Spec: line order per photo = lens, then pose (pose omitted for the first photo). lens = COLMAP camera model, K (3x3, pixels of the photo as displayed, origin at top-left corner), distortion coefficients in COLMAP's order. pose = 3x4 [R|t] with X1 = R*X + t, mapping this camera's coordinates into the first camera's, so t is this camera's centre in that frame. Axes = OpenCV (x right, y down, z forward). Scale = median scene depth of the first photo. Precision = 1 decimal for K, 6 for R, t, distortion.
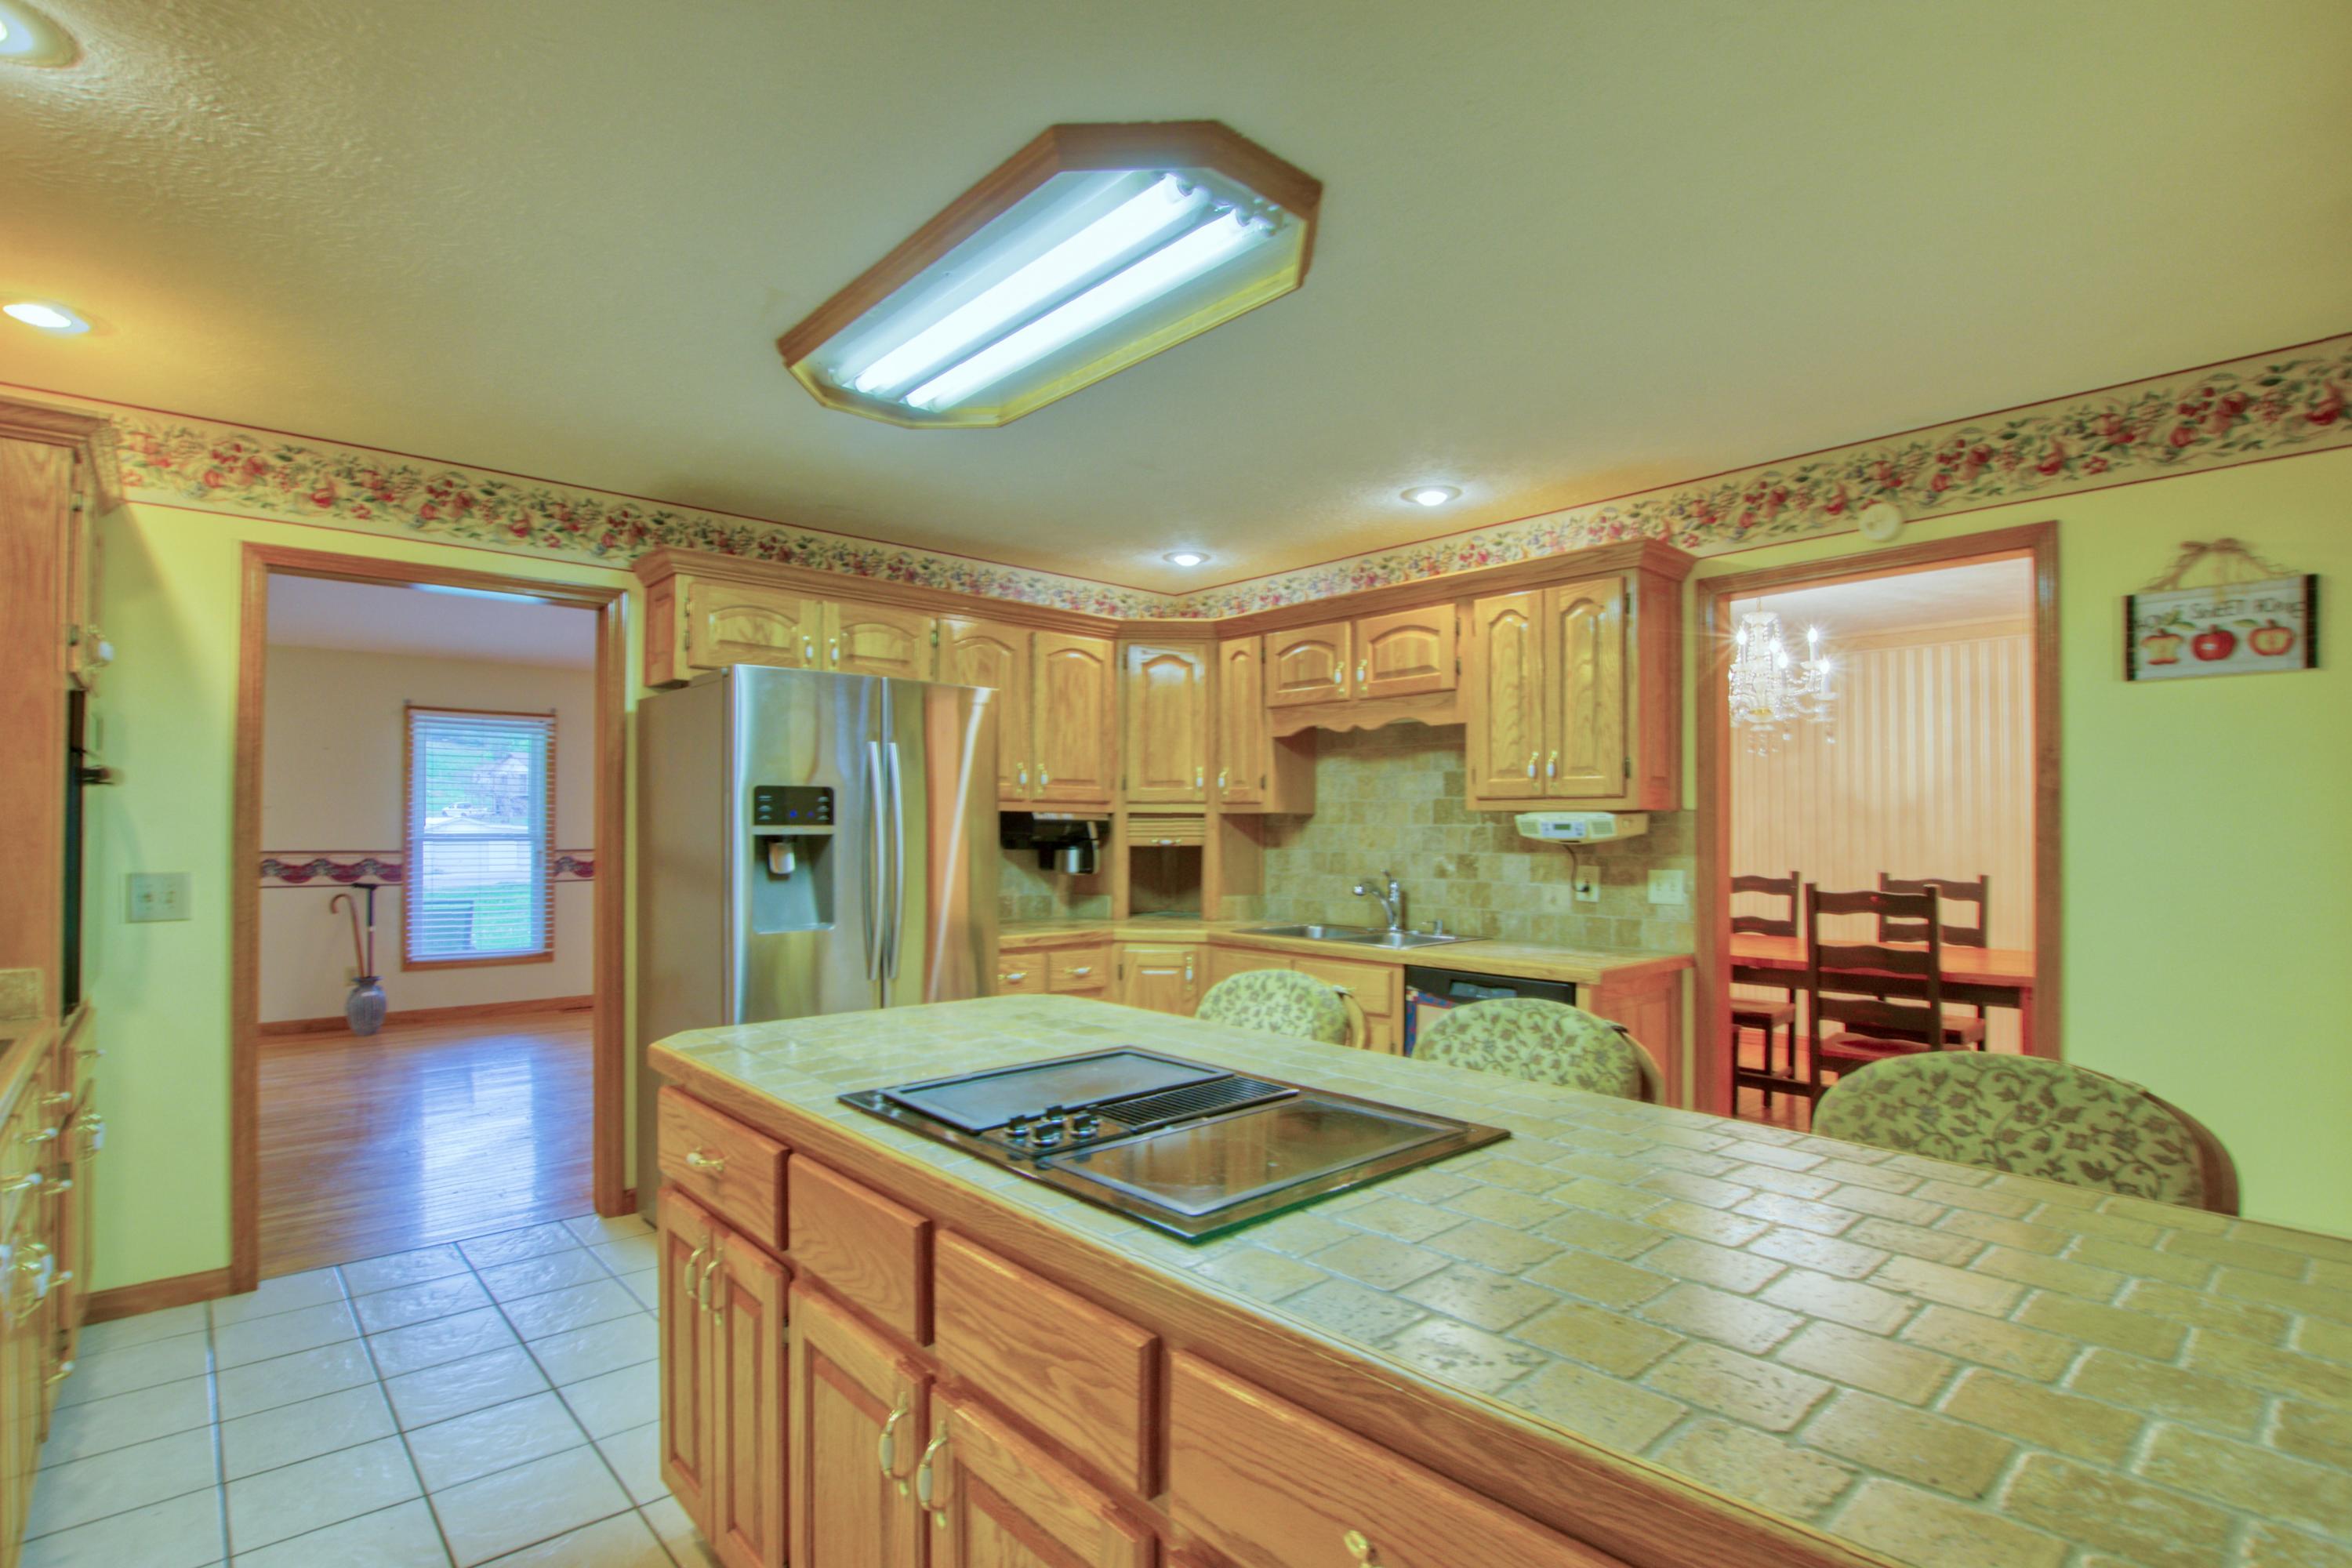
lens RADIAL K [[1110.2, 0, 1162.9], [0, 1110.2, 810.4], [0, 0, 1]] dist [-0.019363, -0.000553]
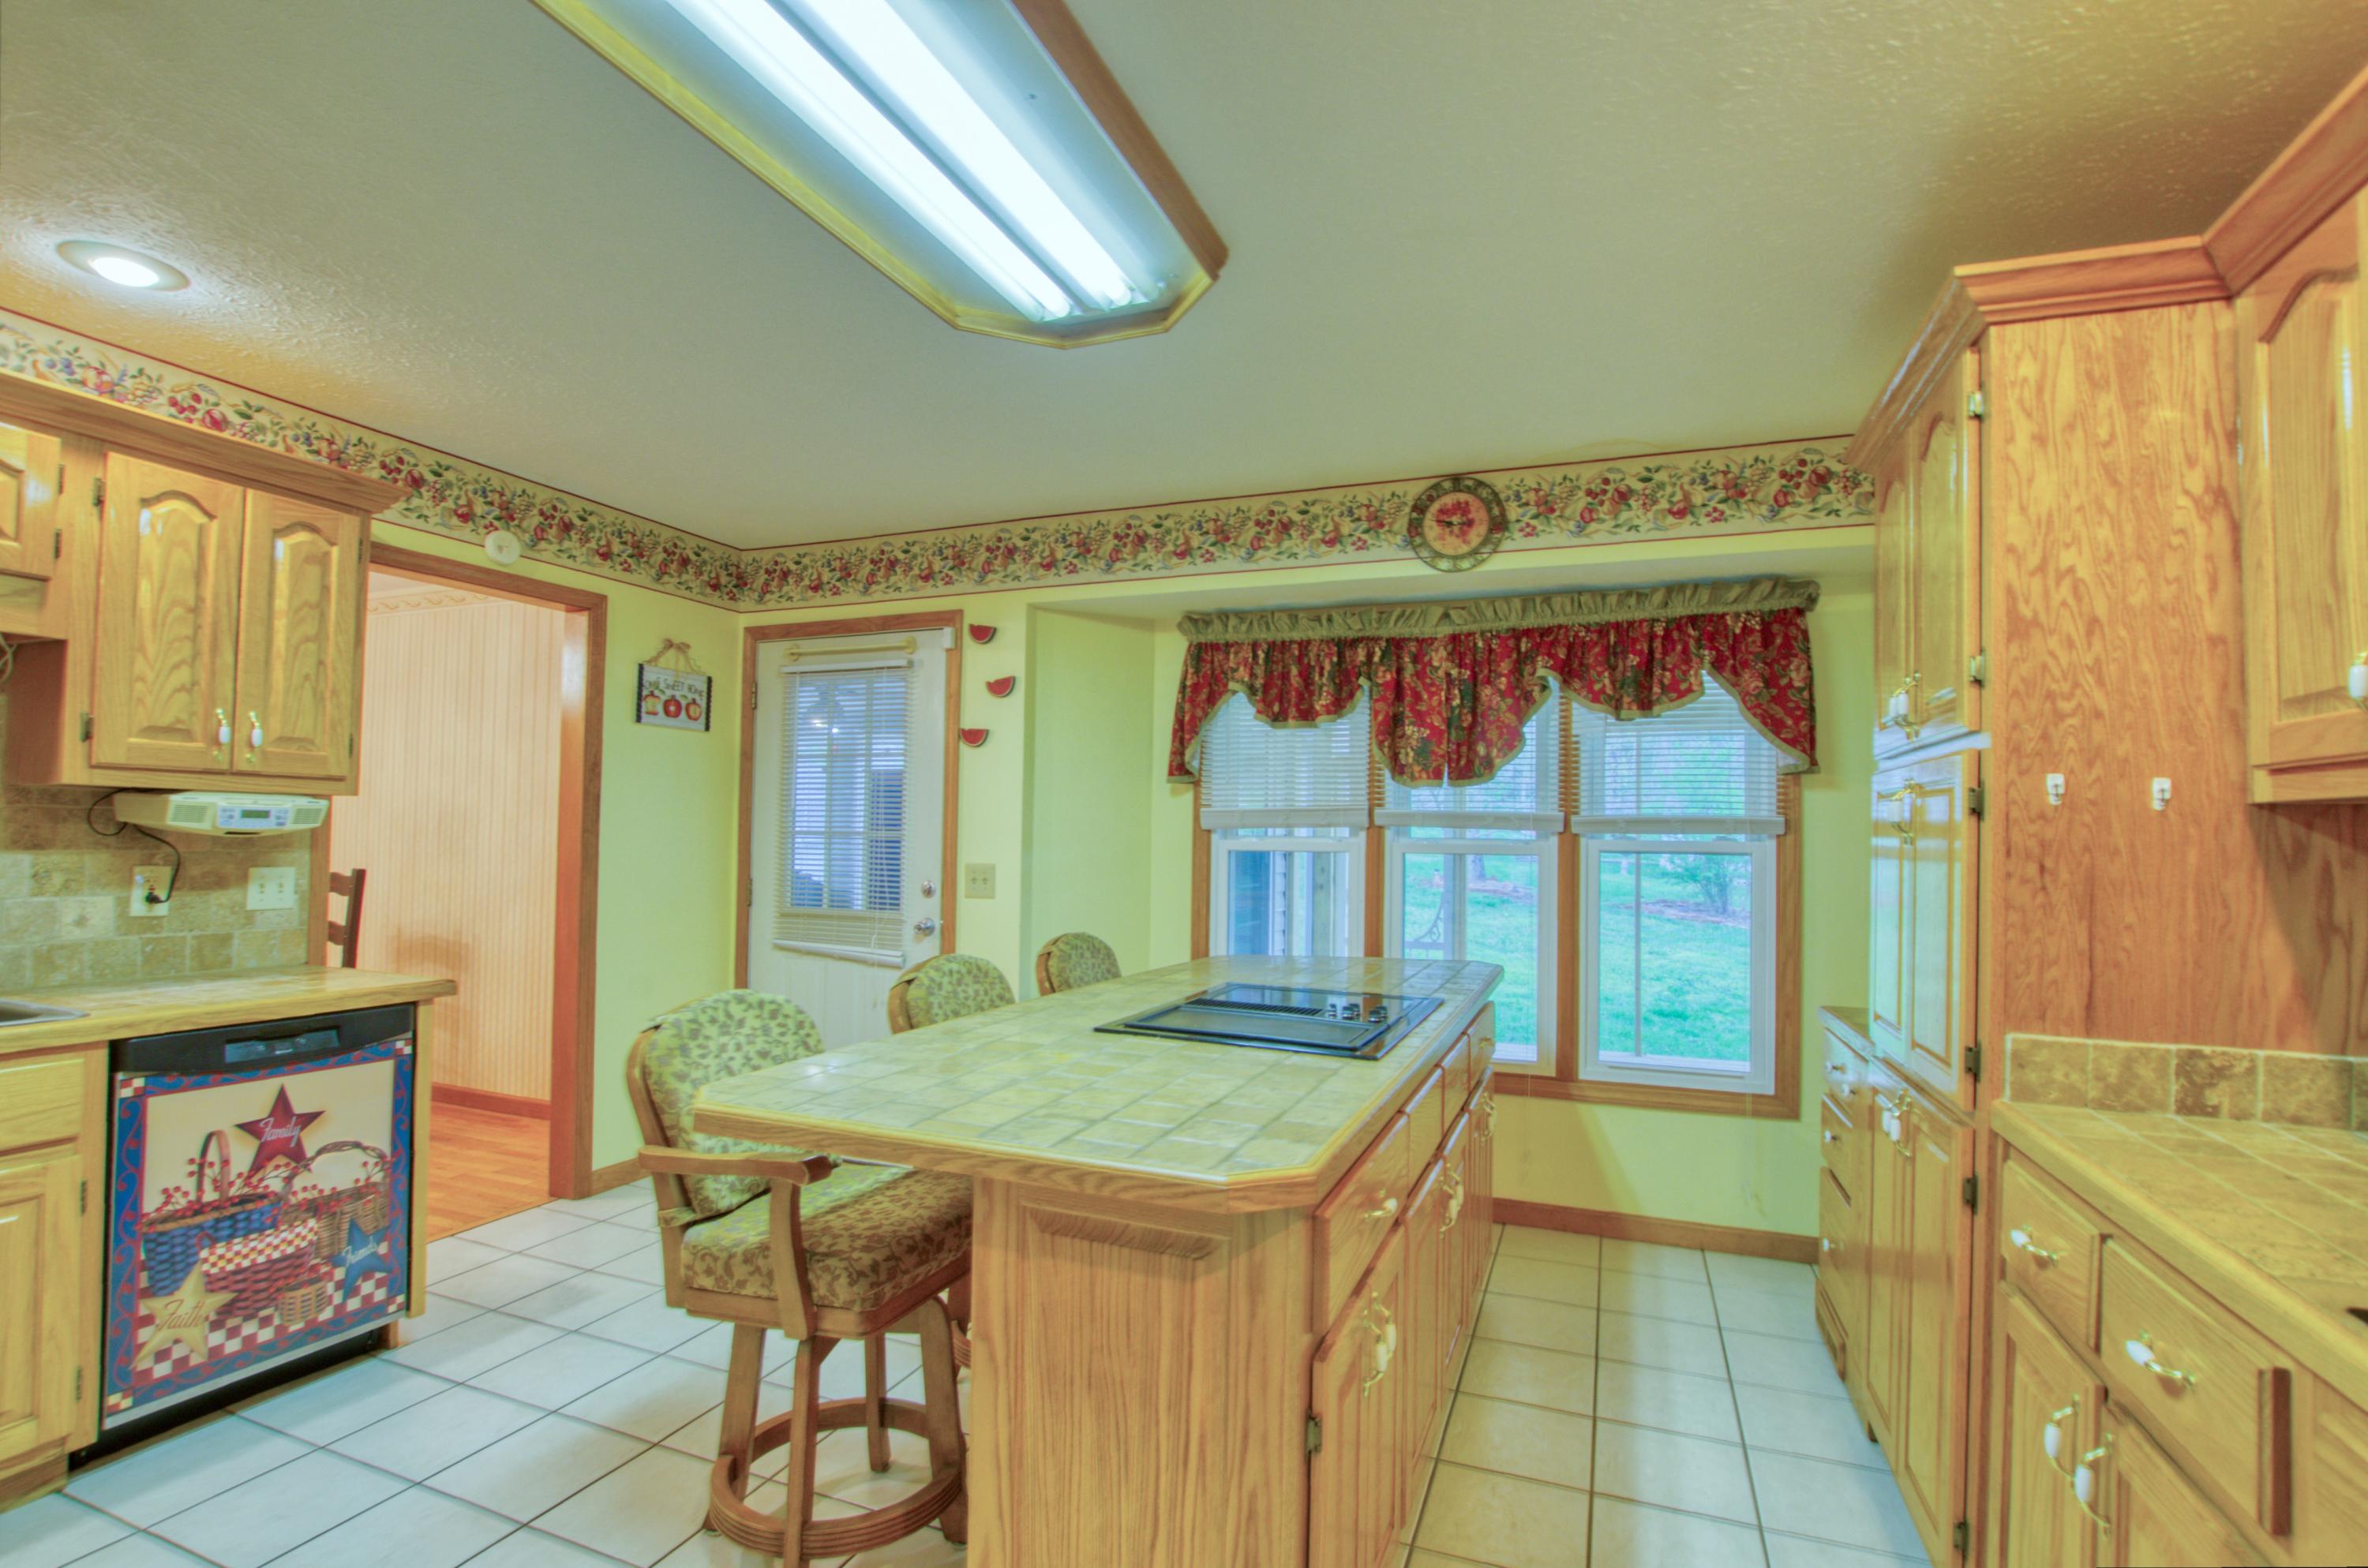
lens RADIAL K [[1117.6, 0, 1170.8], [0, 1117.6, 810.5], [0, 0, 1]] dist [-0.019363, -0.000553]
pose [[-0.436135, 0.011767, 0.899804, -0.569990], [-0.032727, 0.999046, -0.028927, 0.013564], [-0.899286, -0.042064, -0.435334, 0.758054]]
